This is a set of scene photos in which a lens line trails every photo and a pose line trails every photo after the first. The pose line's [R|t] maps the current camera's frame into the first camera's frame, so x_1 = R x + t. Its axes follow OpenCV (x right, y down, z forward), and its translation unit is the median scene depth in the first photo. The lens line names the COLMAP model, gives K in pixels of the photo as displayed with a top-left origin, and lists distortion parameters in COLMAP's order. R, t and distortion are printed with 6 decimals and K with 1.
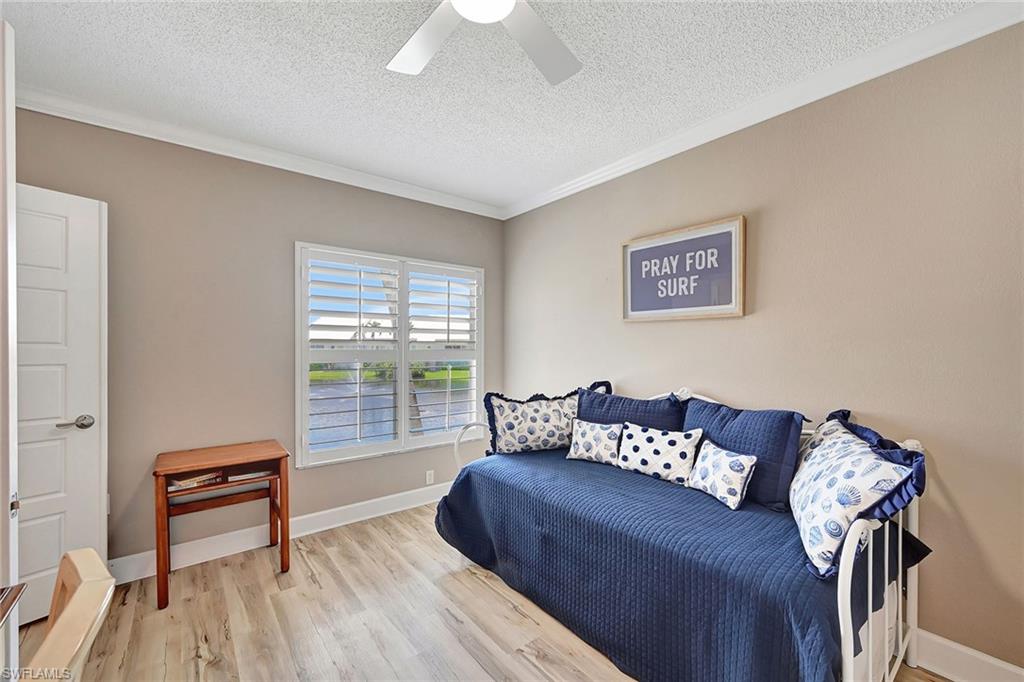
lens RADIAL K [[418.2, 0, 508.0], [0, 418.2, 347.0], [0, 0, 1]] dist [0.003208, 0.000581]
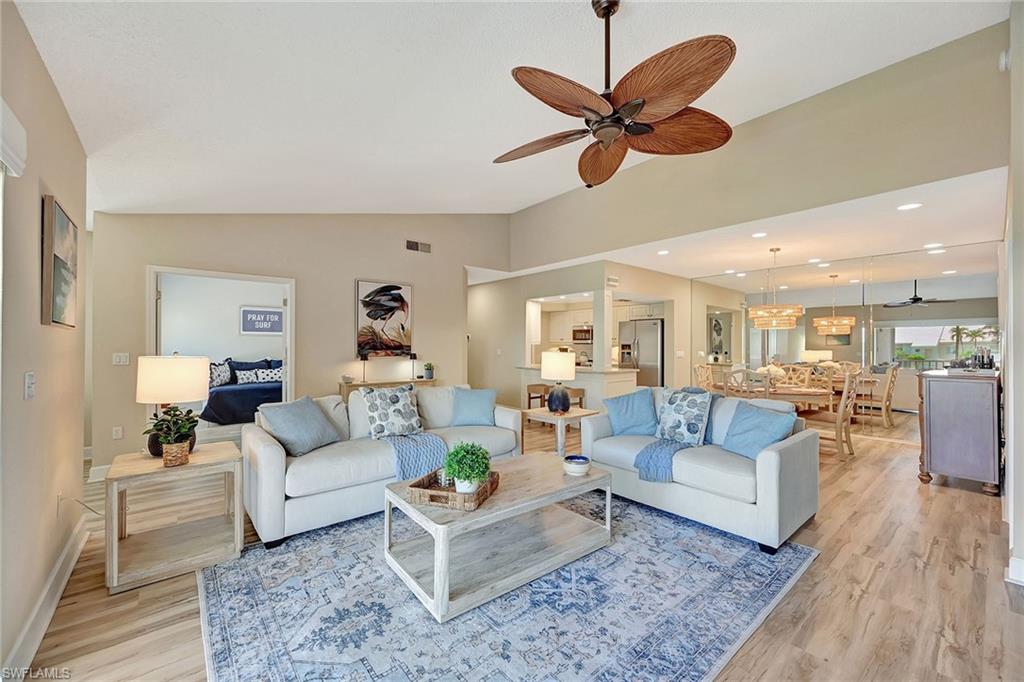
lens RADIAL K [[418.2, 0, 513.0], [0, 418.2, 341.0], [0, 0, 1]] dist [0.003208, 0.000581]
pose [[-0.010567, 0.003182, 0.999939, -2.744873], [-0.000038, 0.999995, -0.003183, -0.015329], [-0.999944, -0.000072, -0.010567, -0.827354]]
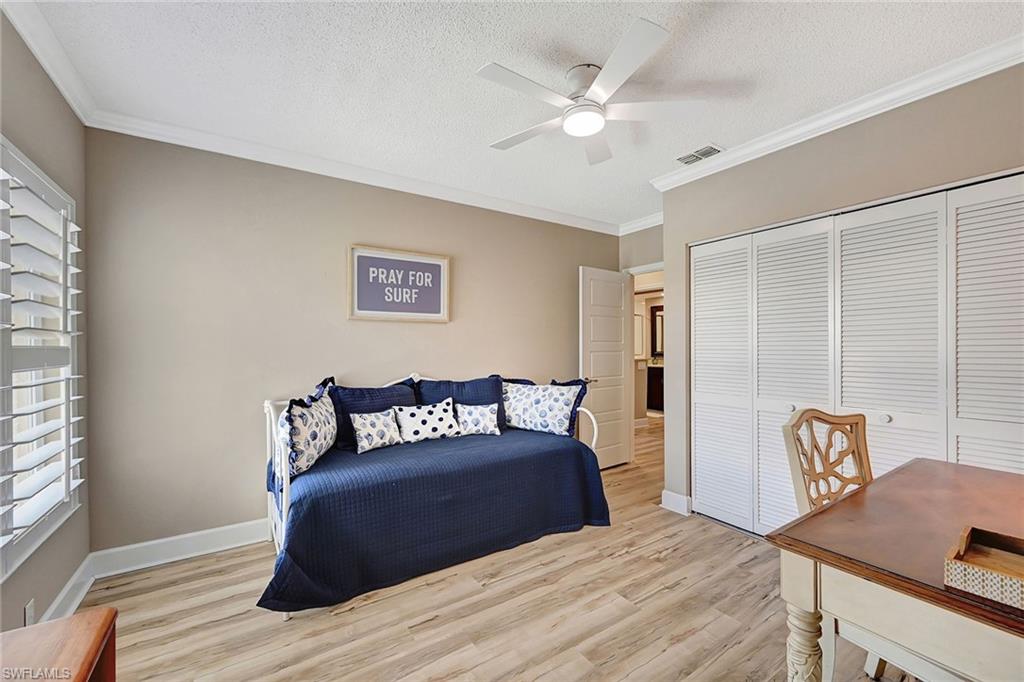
lens RADIAL K [[418.2, 0, 506.7], [0, 418.2, 343.1], [0, 0, 1]] dist [0.003208, 0.000581]
pose [[0.092762, 0.004956, 0.995676, -0.840606], [0.005994, 0.999967, -0.005536, 0.011295], [-0.995670, 0.006482, 0.092729, 0.568725]]
